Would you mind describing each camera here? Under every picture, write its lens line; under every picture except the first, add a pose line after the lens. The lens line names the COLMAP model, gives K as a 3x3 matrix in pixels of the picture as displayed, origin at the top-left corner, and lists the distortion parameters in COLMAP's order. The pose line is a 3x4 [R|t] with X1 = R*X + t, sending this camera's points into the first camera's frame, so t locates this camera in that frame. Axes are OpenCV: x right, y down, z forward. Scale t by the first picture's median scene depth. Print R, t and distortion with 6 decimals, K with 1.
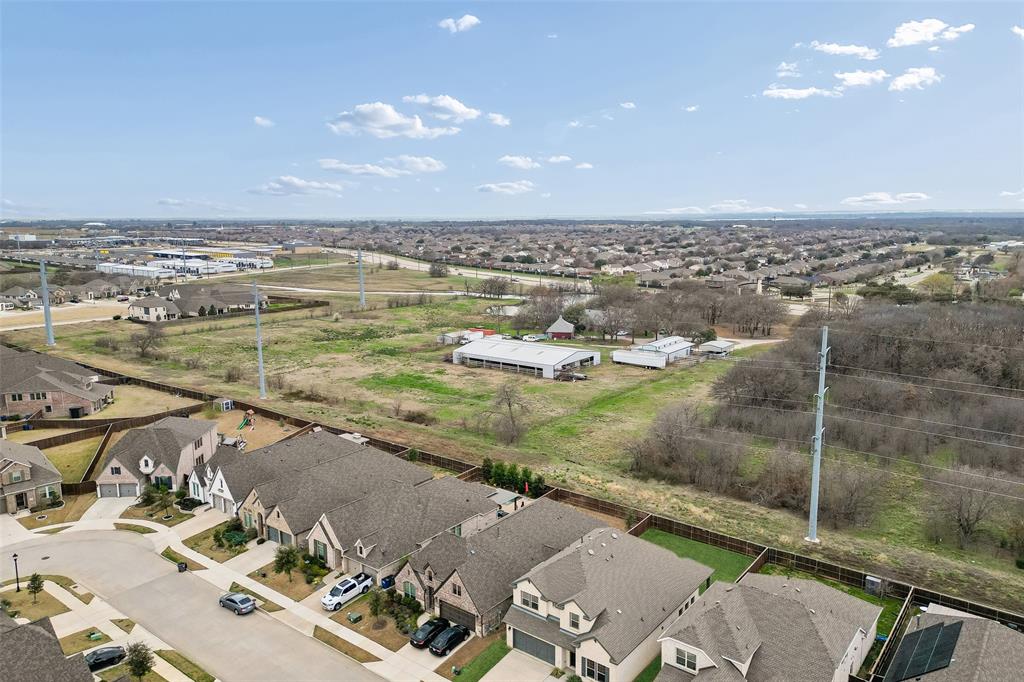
lens RADIAL K [[726.7, 0, 512.0], [0, 726.7, 341.0], [0, 0, 1]] dist [0.042347, -0.003937]
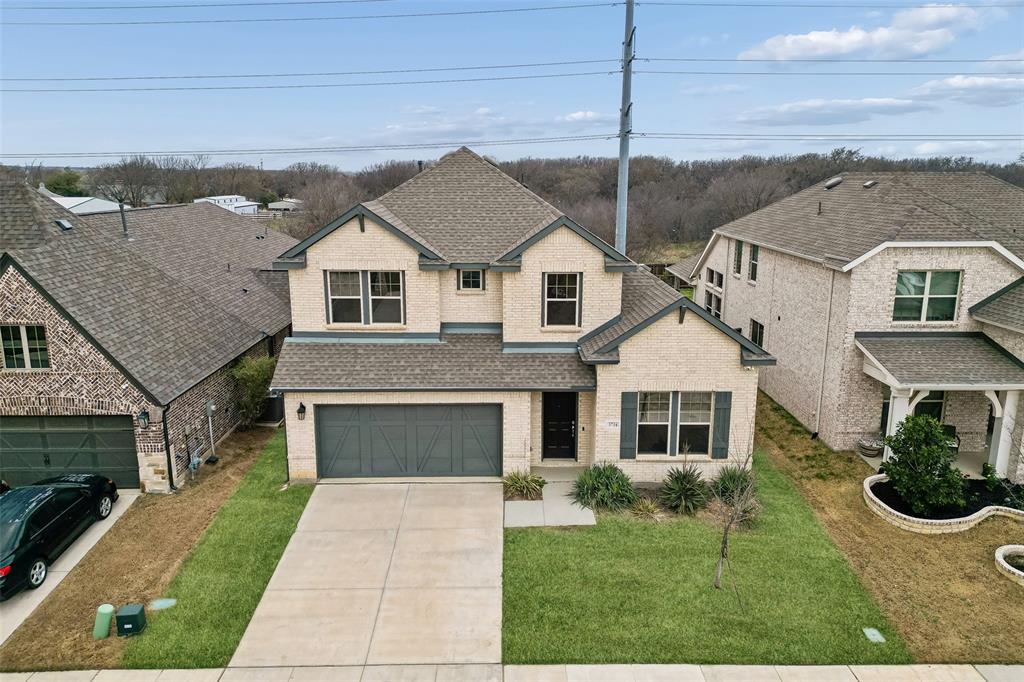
lens RADIAL K [[726.7, 0, 512.0], [0, 726.7, 341.0], [0, 0, 1]] dist [0.042347, -0.003937]
pose [[0.773034, -0.129705, 0.620963, -0.108248], [0.096508, 0.991526, 0.086965, 0.351909], [-0.626981, -0.007299, 0.779000, 0.741485]]
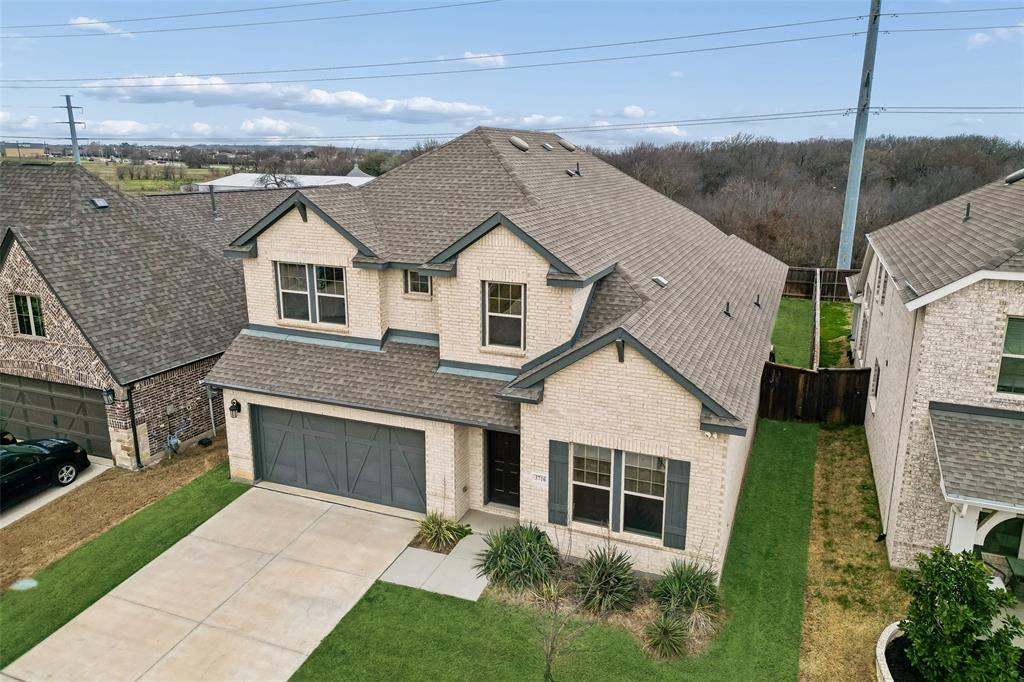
lens RADIAL K [[729.6, 0, 526.1], [0, 729.6, 342.0], [0, 0, 1]] dist [0.037152, -0.000902]
pose [[0.957903, -0.052075, 0.282328, 0.023053], [0.028870, 0.995899, 0.085738, 0.351263], [-0.285635, -0.073978, 0.955479, 0.726863]]
